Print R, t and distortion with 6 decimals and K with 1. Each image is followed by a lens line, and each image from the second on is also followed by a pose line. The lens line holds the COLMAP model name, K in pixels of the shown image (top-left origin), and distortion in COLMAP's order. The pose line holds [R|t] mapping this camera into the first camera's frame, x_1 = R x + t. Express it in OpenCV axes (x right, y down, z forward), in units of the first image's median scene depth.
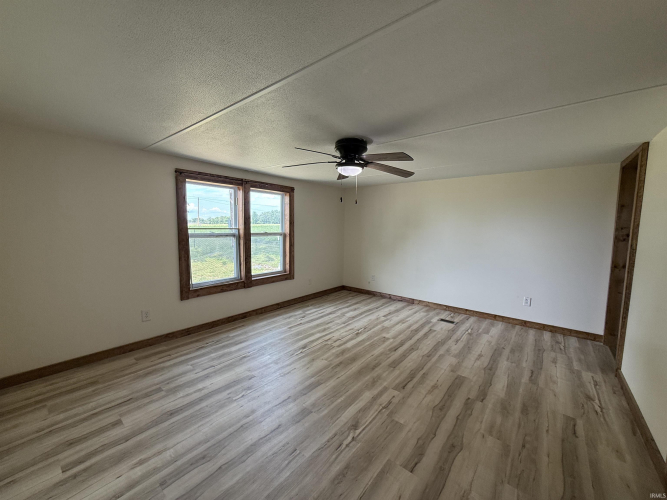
lens RADIAL K [[264.9, 0, 328.5], [0, 264.9, 255.5], [0, 0, 1]] dist [0.009486, 0.000381]
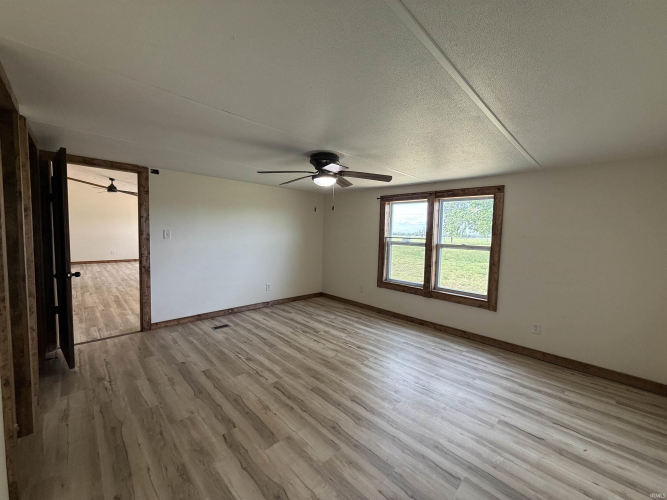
lens RADIAL K [[264.9, 0, 337.5], [0, 264.9, 251.8], [0, 0, 1]] dist [0.009486, 0.000381]
pose [[-0.089339, 0.054053, -0.994534, 0.903253], [-0.141393, 0.987725, 0.066384, -0.084691], [0.985914, 0.146551, -0.080599, 0.898425]]
